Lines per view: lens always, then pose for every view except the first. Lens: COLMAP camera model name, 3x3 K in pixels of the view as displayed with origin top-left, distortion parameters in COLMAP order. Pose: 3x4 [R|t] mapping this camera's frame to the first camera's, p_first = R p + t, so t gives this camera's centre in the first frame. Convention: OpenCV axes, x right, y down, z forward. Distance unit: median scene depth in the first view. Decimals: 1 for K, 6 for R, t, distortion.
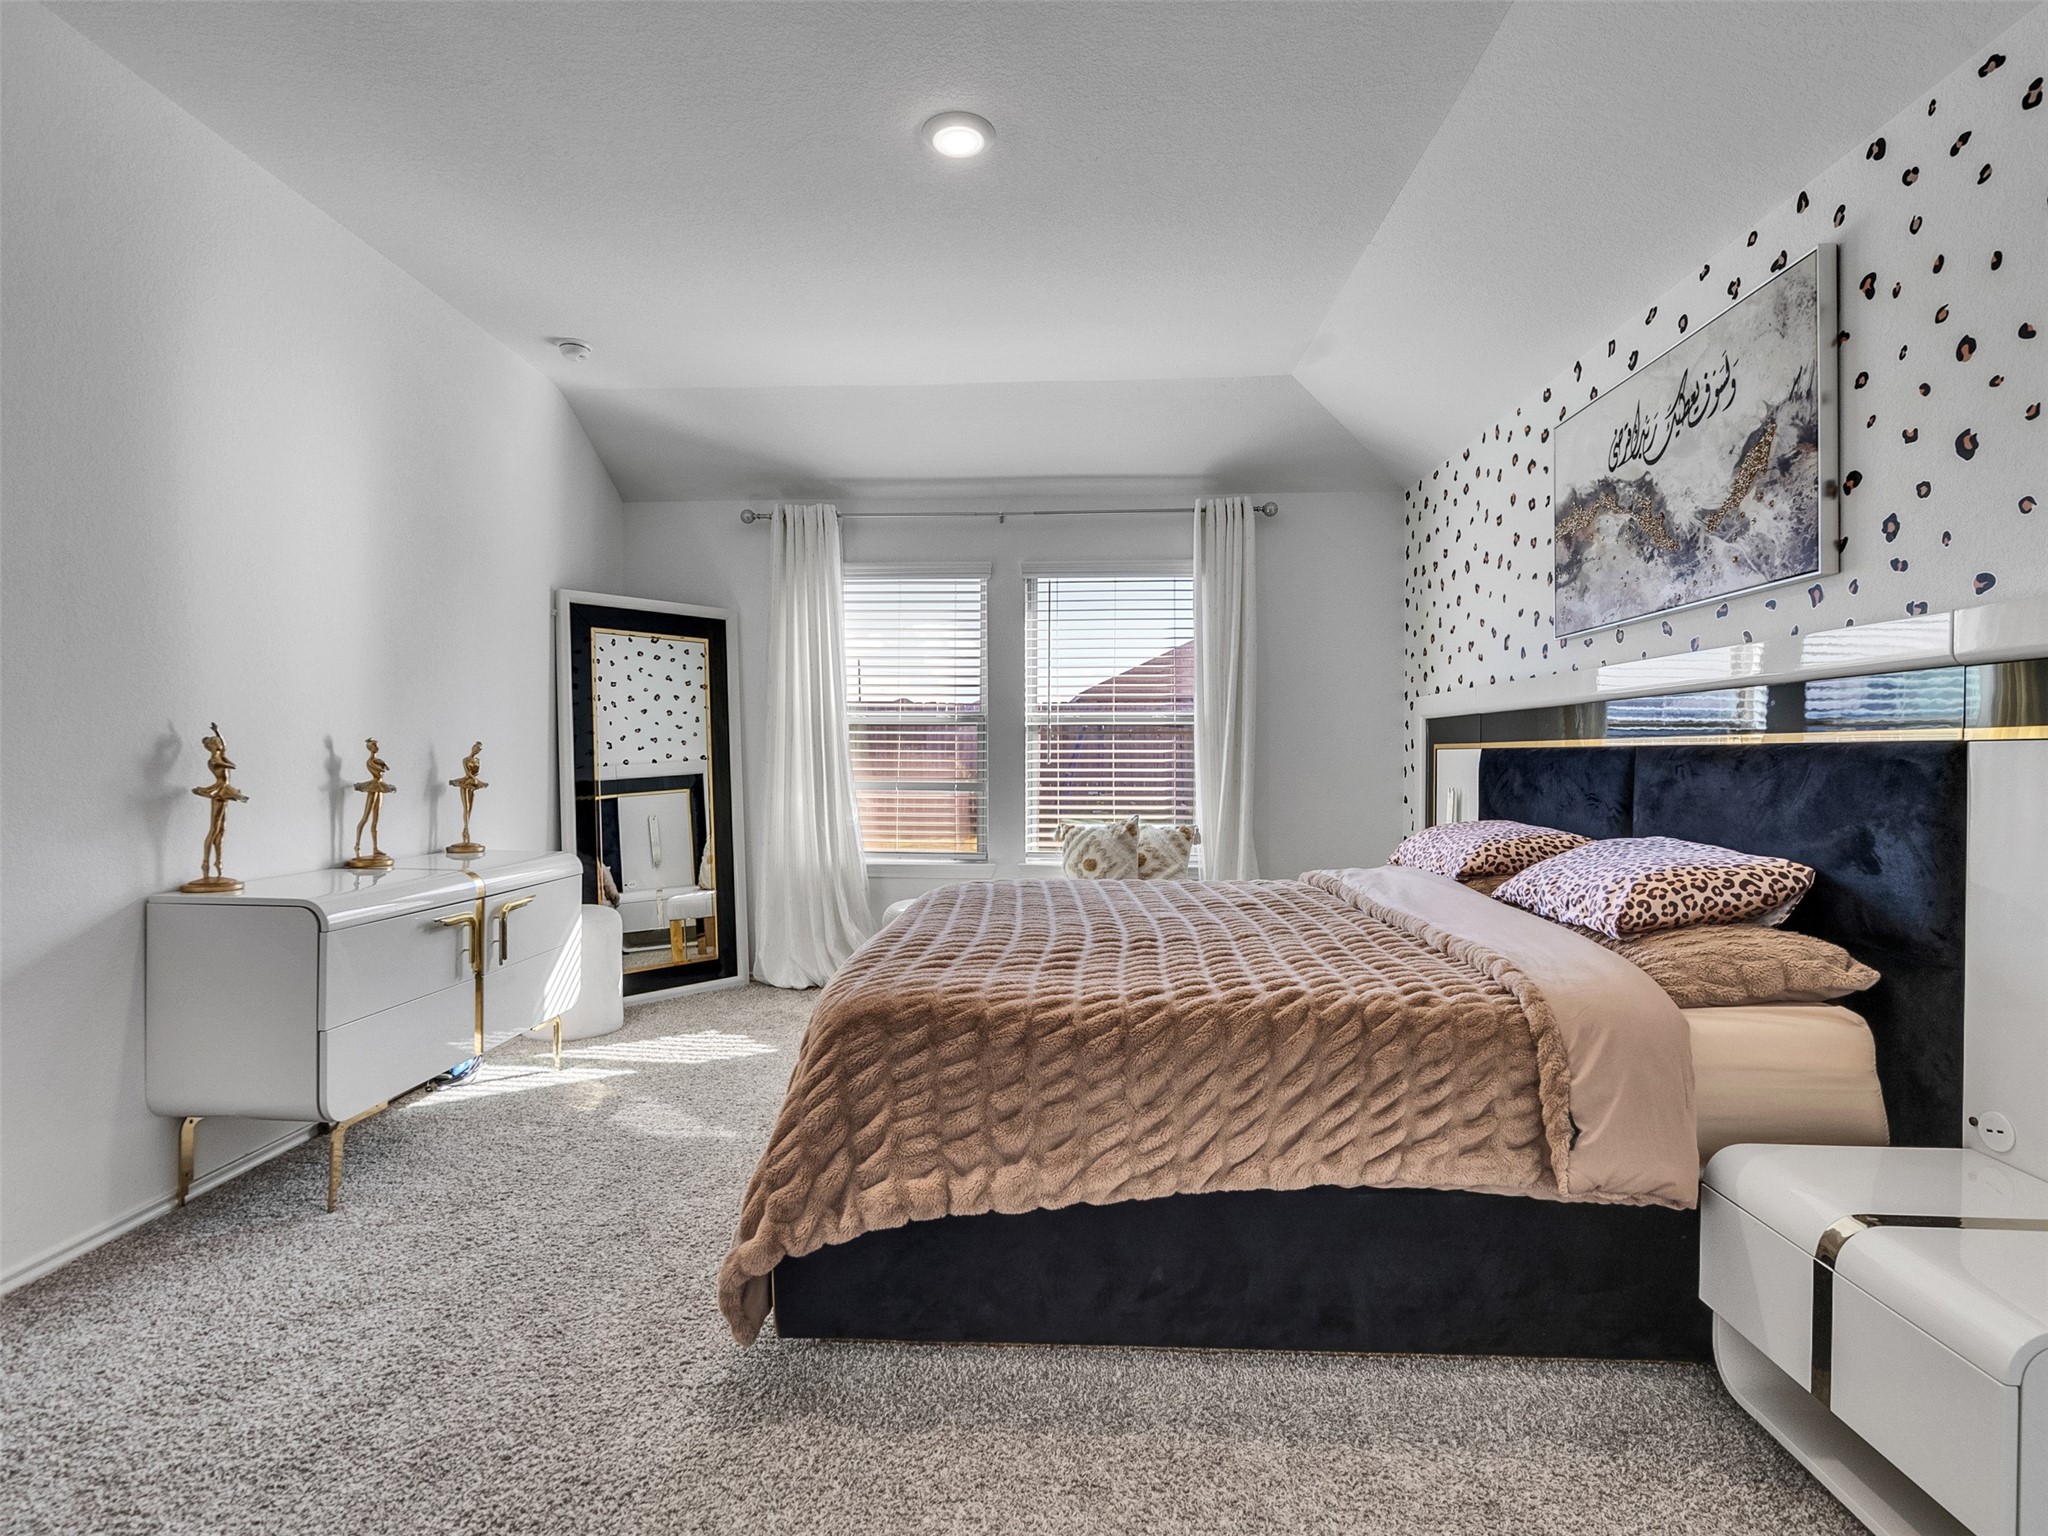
lens RADIAL K [[1042.9, 0, 1007.1], [0, 1042.9, 769.9], [0, 0, 1]] dist [-0.007001, 0.003313]
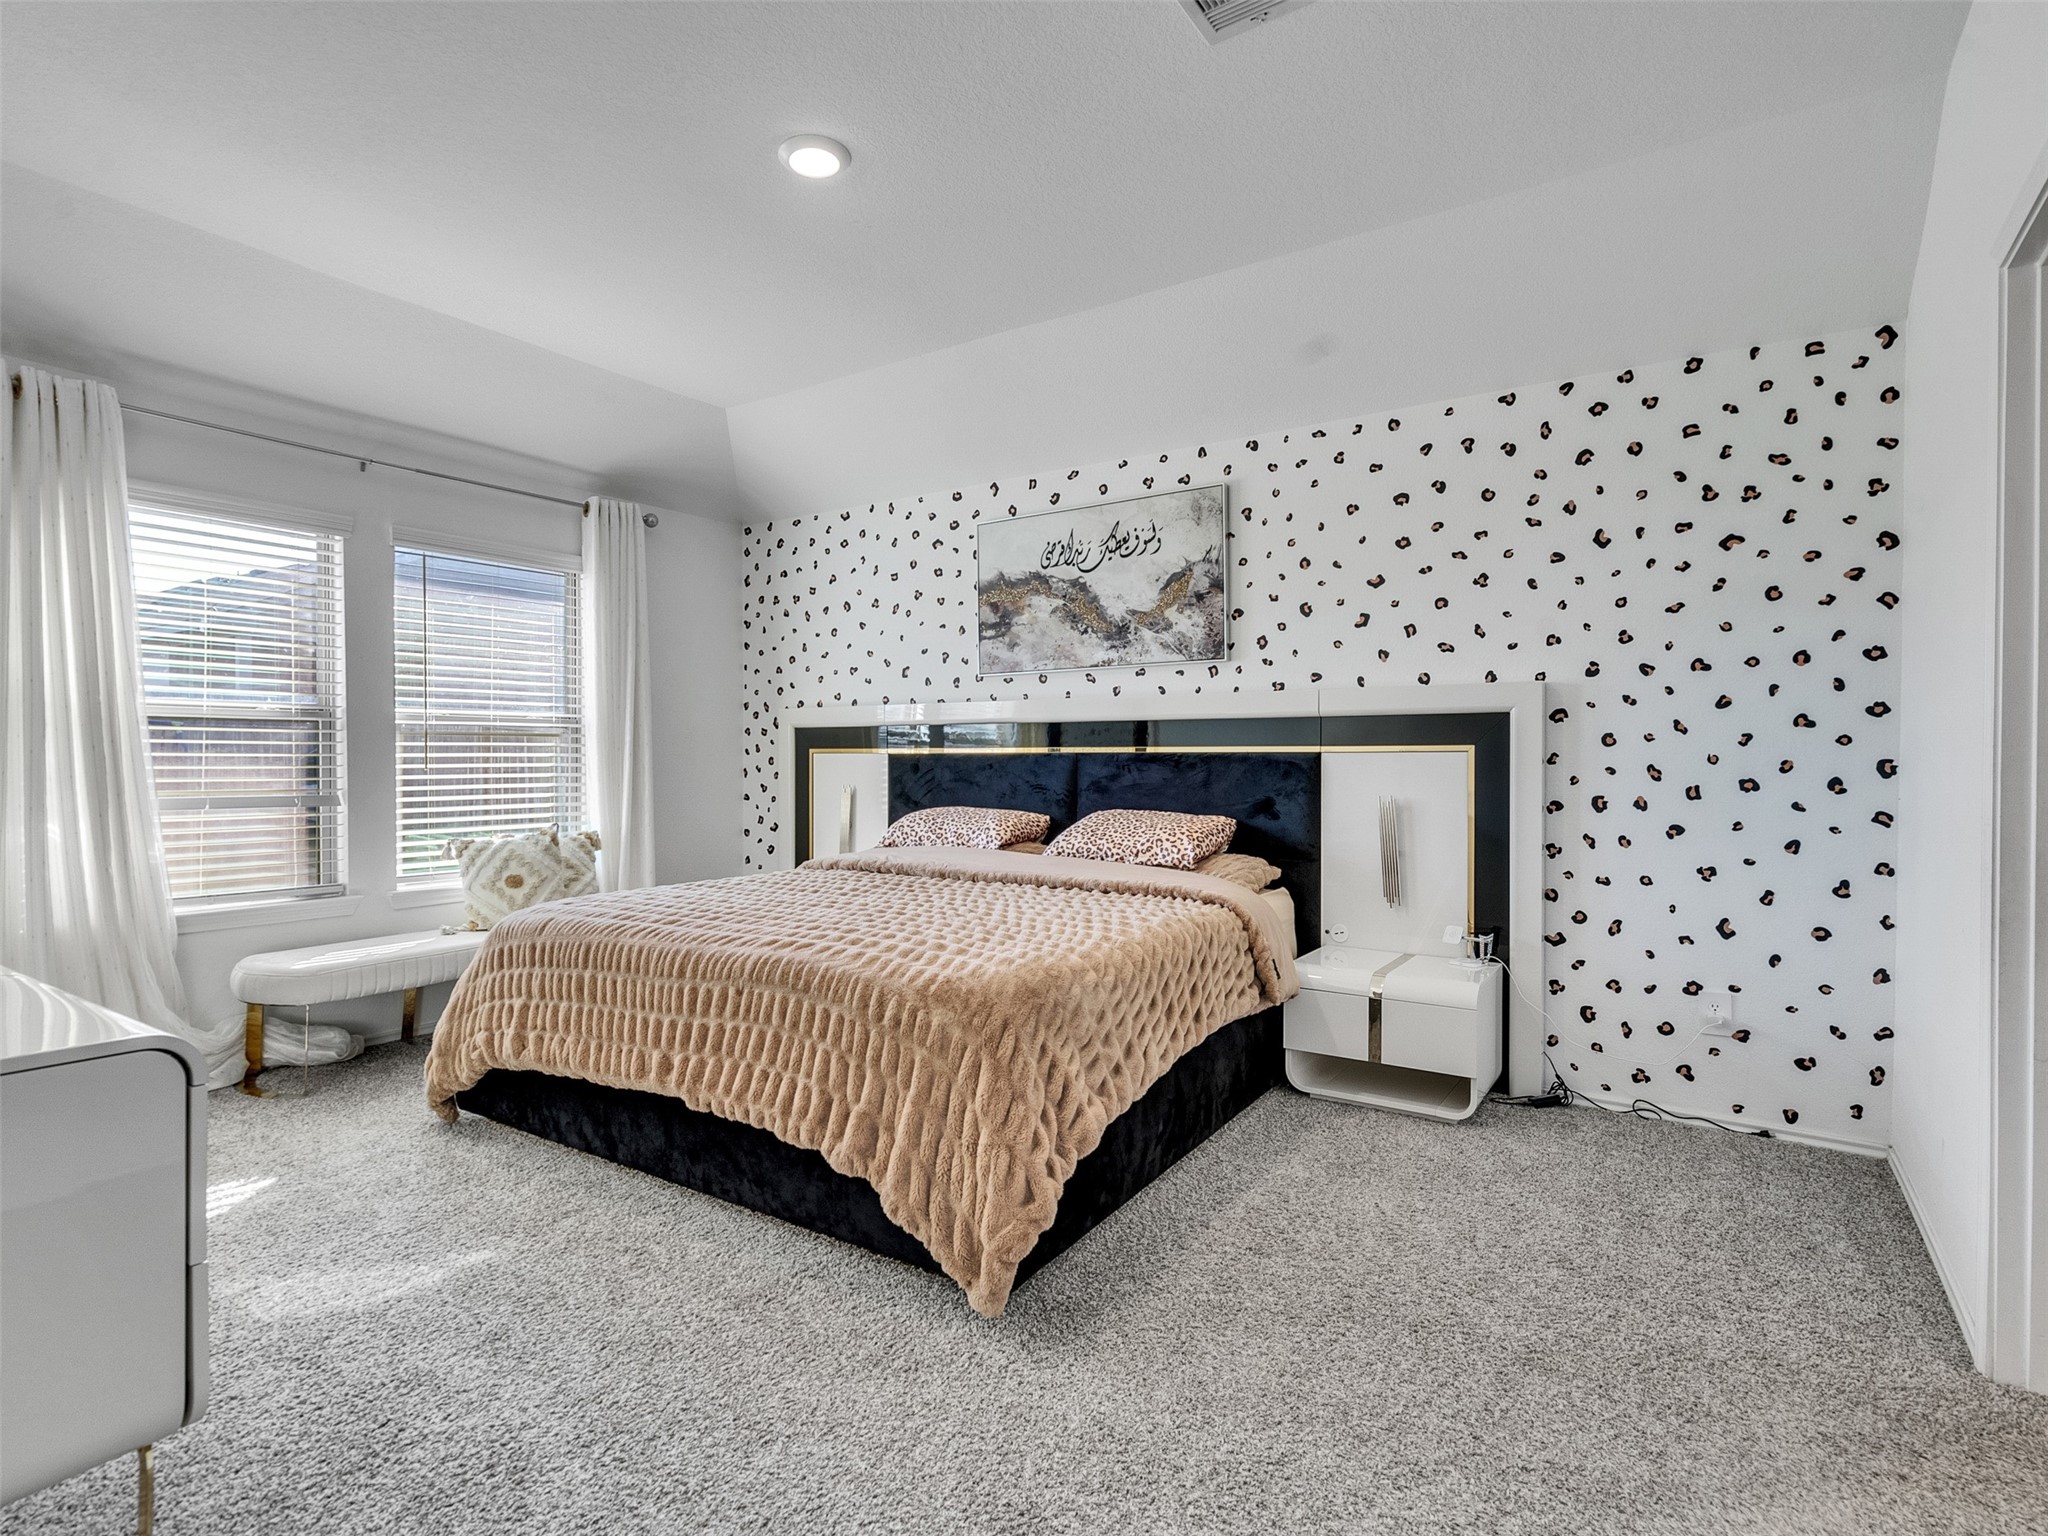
lens RADIAL K [[1042.9, 0, 1012.7], [0, 1042.9, 766.1], [0, 0, 1]] dist [-0.007001, 0.003313]
pose [[0.519456, -0.010343, 0.854435, -0.804834], [0.013108, 0.999906, 0.004136, -0.011164], [-0.854397, 0.009051, 0.519543, 0.290484]]
